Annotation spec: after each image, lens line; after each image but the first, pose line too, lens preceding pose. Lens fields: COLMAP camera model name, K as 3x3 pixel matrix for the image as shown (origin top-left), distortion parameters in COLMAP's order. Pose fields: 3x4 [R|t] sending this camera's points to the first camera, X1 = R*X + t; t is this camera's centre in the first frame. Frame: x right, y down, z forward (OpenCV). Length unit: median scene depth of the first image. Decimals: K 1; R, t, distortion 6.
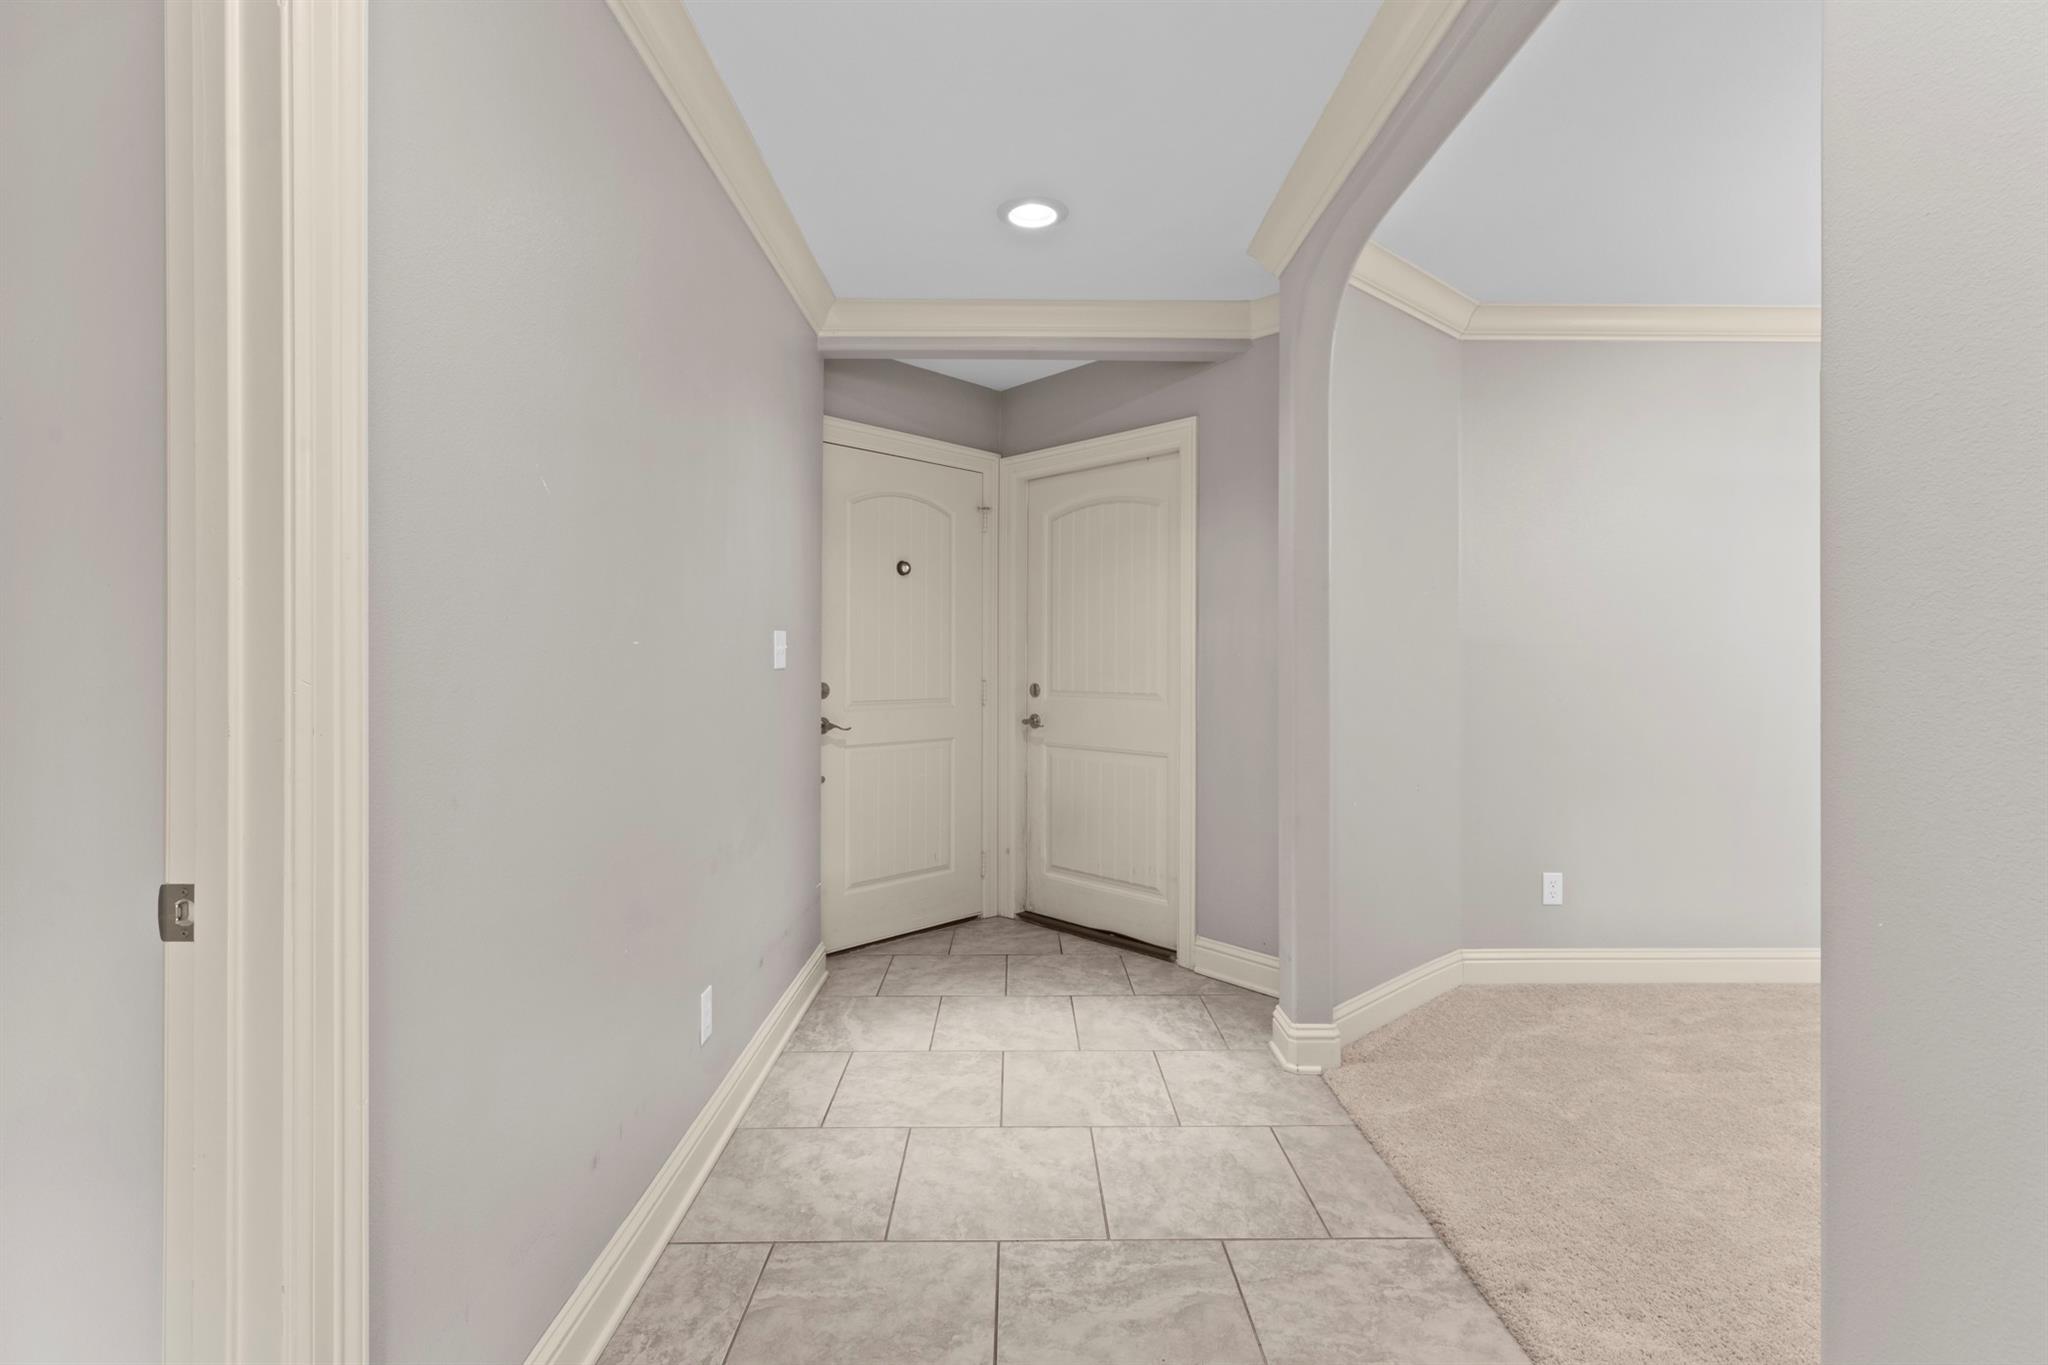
lens RADIAL K [[917.6, 0, 1034.3], [0, 917.6, 663.5], [0, 0, 1]] dist [0.001134, 0.000188]
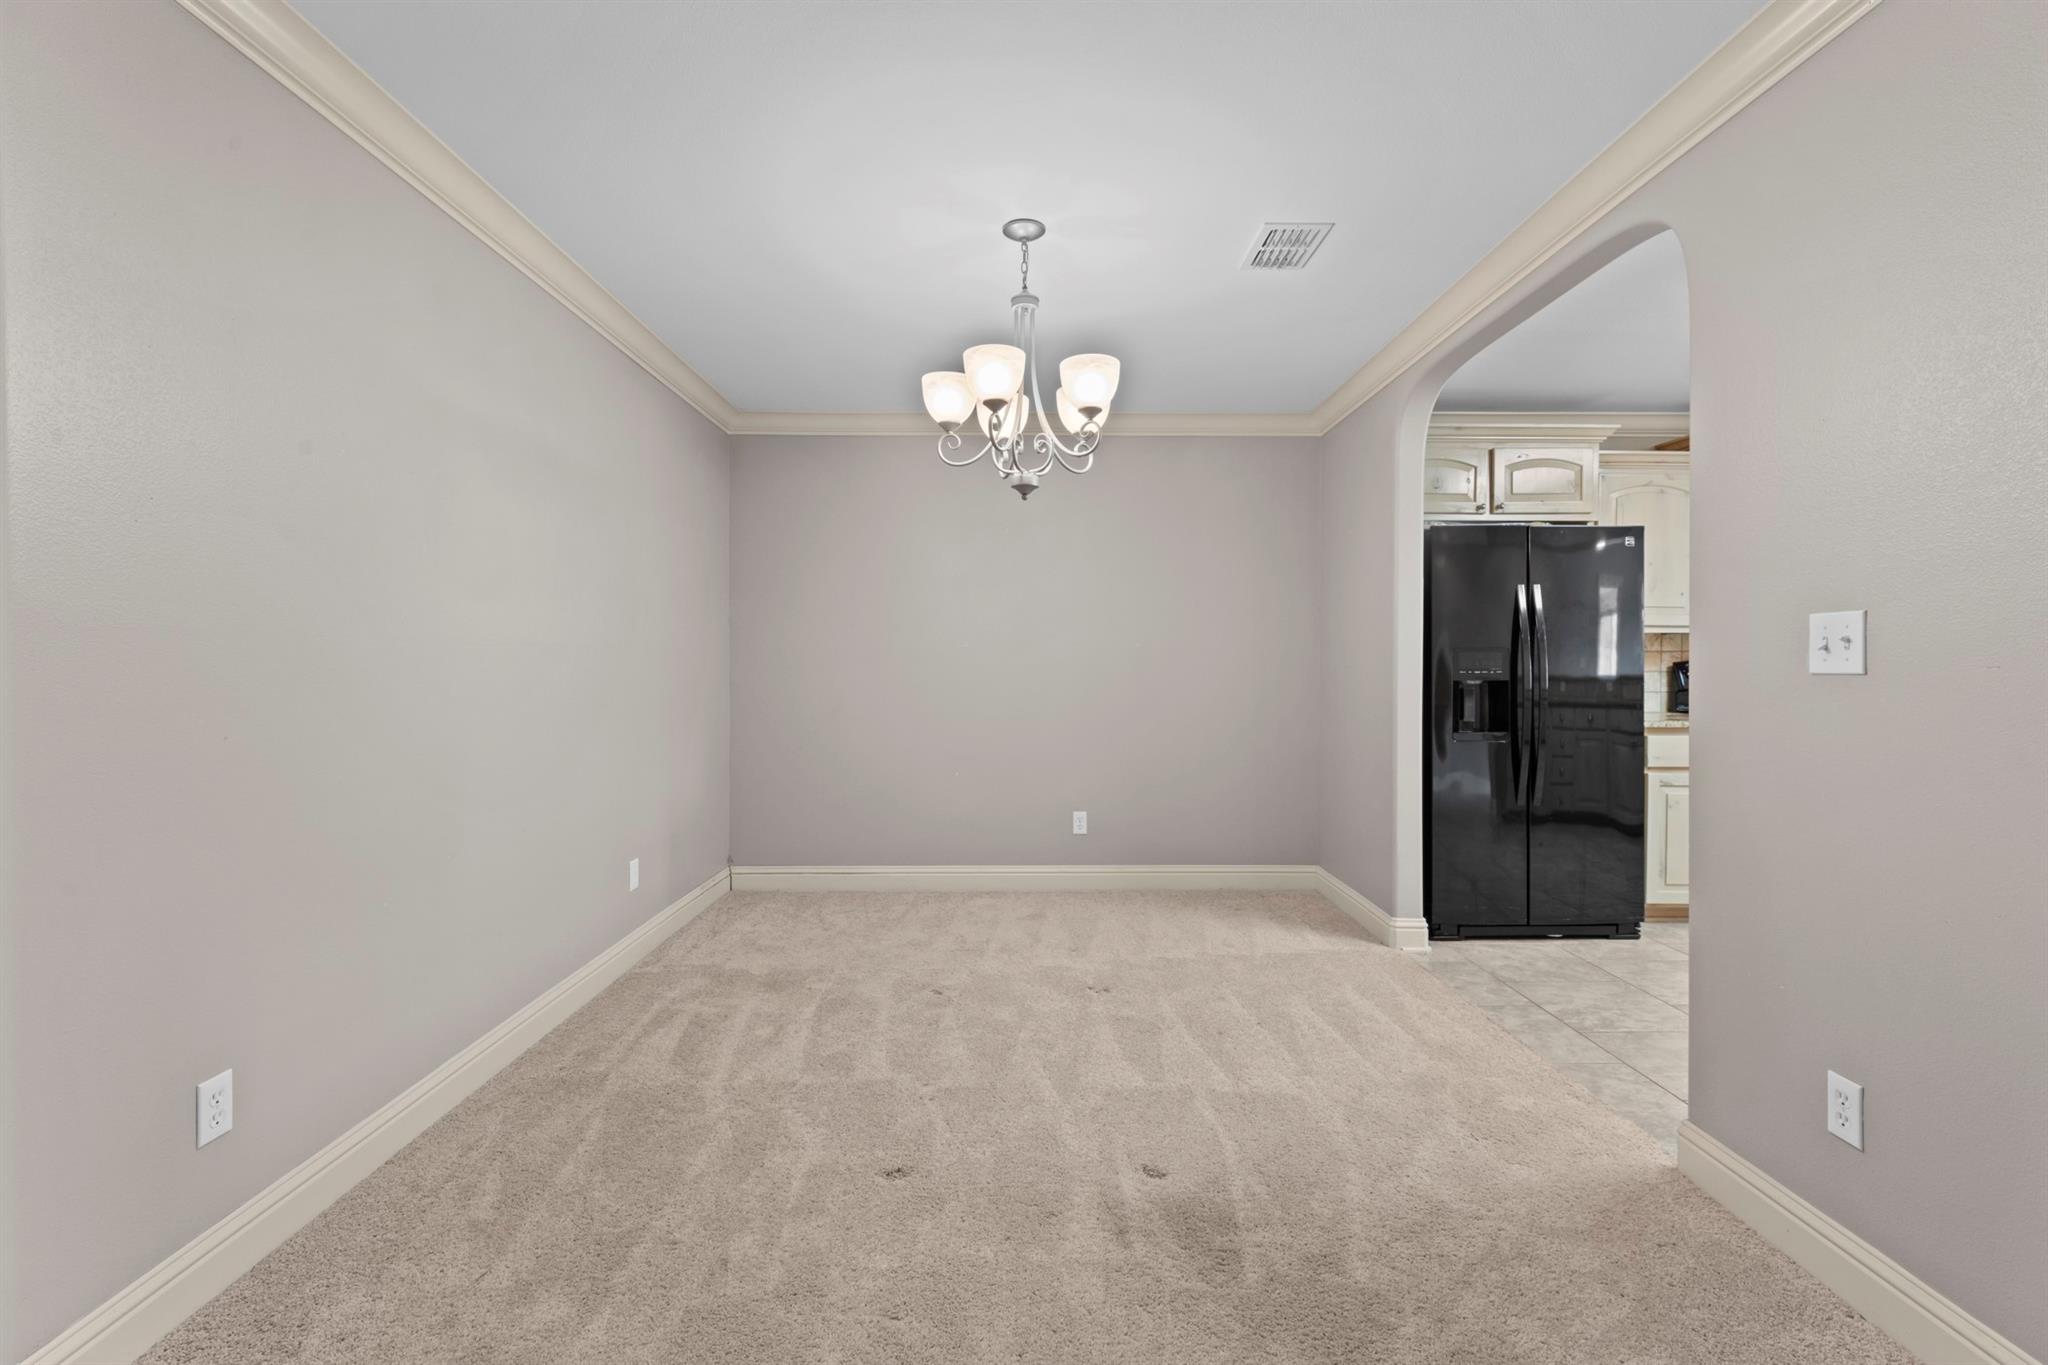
lens RADIAL K [[922.2, 0, 1024.0], [0, 922.2, 682.5], [0, 0, 1]] dist [0.002713, 0.000258]
pose [[0.012898, -0.027406, 0.999541, 0.075216], [0.002239, 0.999623, 0.027379, -0.002109], [-0.999914, 0.001885, 0.012954, 0.604086]]
